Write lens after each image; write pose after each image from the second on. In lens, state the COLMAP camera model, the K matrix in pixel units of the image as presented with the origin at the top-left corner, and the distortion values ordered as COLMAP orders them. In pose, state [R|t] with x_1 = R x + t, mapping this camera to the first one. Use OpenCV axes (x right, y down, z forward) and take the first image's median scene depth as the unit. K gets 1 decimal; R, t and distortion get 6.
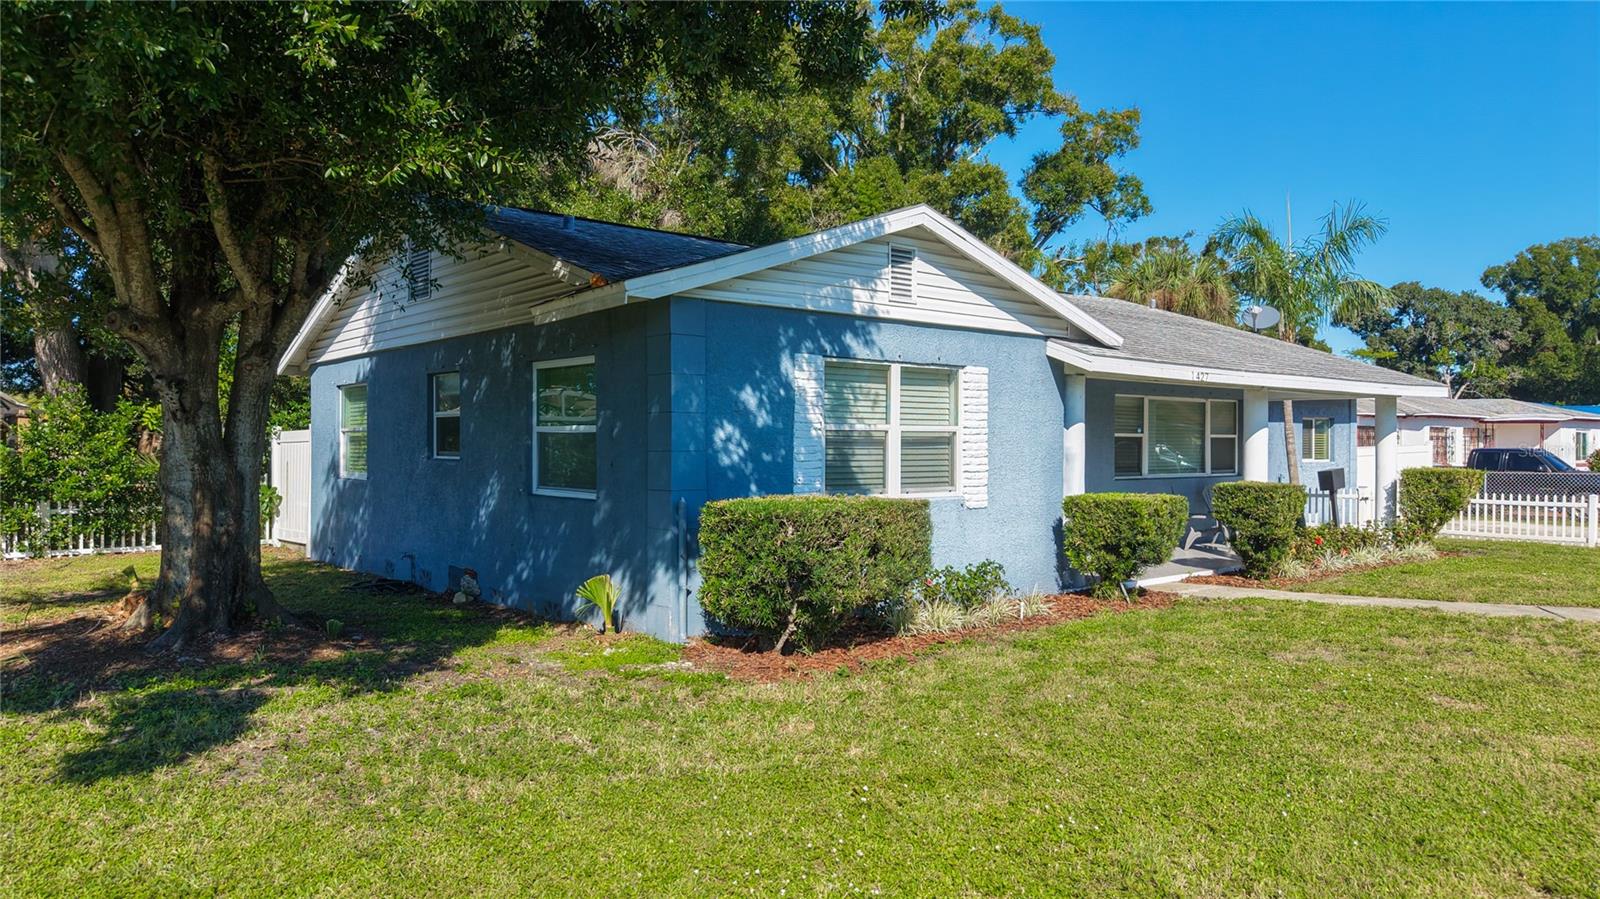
lens RADIAL K [[1062.9, 0, 792.1], [0, 1062.9, 449.4], [0, 0, 1]] dist [0.077029, -0.090408]
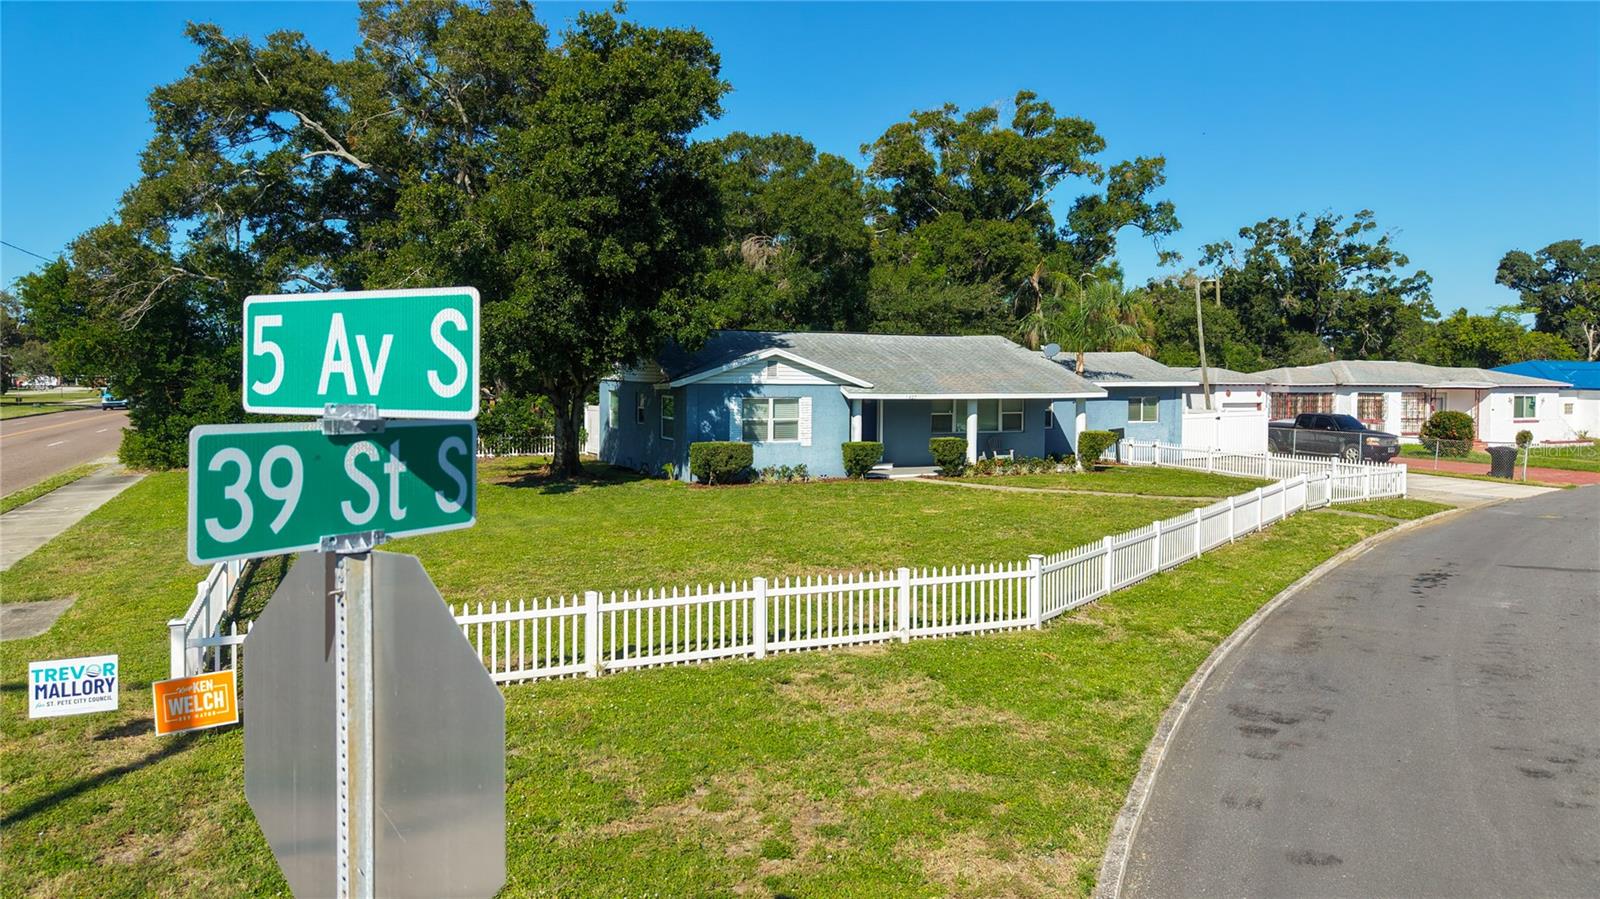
lens RADIAL K [[1103.8, 0, 806.9], [0, 1103.8, 370.3], [0, 0, 1]] dist [0.010739, 0.001282]
pose [[0.967476, 0.006142, -0.252888, 0.974326], [-0.007063, 0.999971, -0.002736, -0.149323], [0.252864, 0.004433, 0.967492, -1.978900]]
